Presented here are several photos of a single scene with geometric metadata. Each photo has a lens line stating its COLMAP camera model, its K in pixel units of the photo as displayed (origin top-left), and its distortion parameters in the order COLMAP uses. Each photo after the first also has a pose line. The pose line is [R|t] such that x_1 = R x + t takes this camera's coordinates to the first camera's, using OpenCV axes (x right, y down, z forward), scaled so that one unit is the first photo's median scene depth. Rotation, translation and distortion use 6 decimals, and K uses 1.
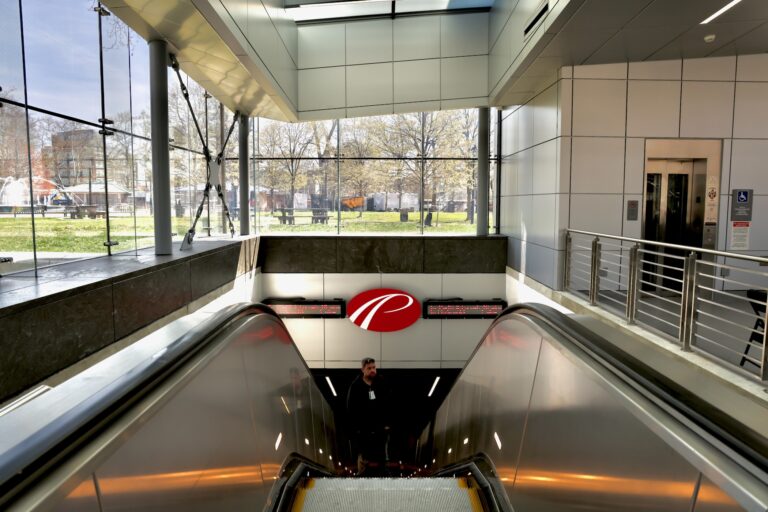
lens RADIAL K [[544.9, 0, 384.2], [0, 544.9, 253.2], [0, 0, 1]] dist [-0.058968, 0.005046]
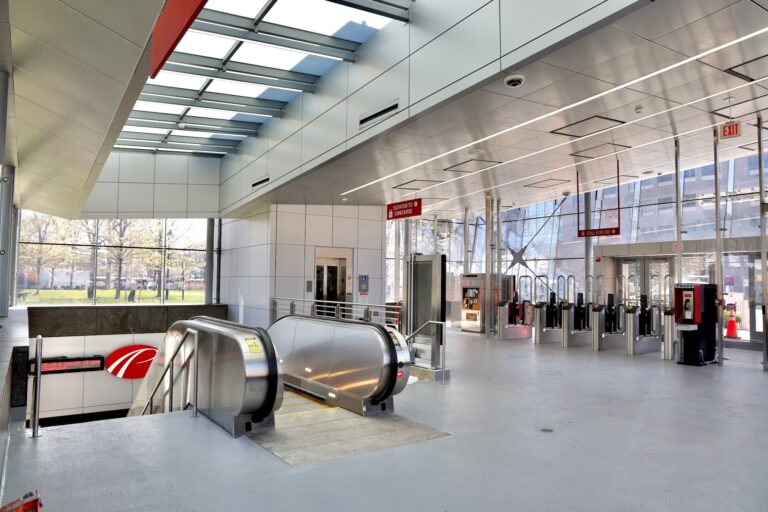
lens RADIAL K [[544.9, 0, 383.7], [0, 544.9, 257.3], [0, 0, 1]] dist [-0.058968, 0.005046]
pose [[0.831269, 0.033280, 0.554873, -0.233919], [0.043179, 0.991324, -0.124146, 0.041401], [-0.554191, 0.127158, 0.822620, -0.438908]]
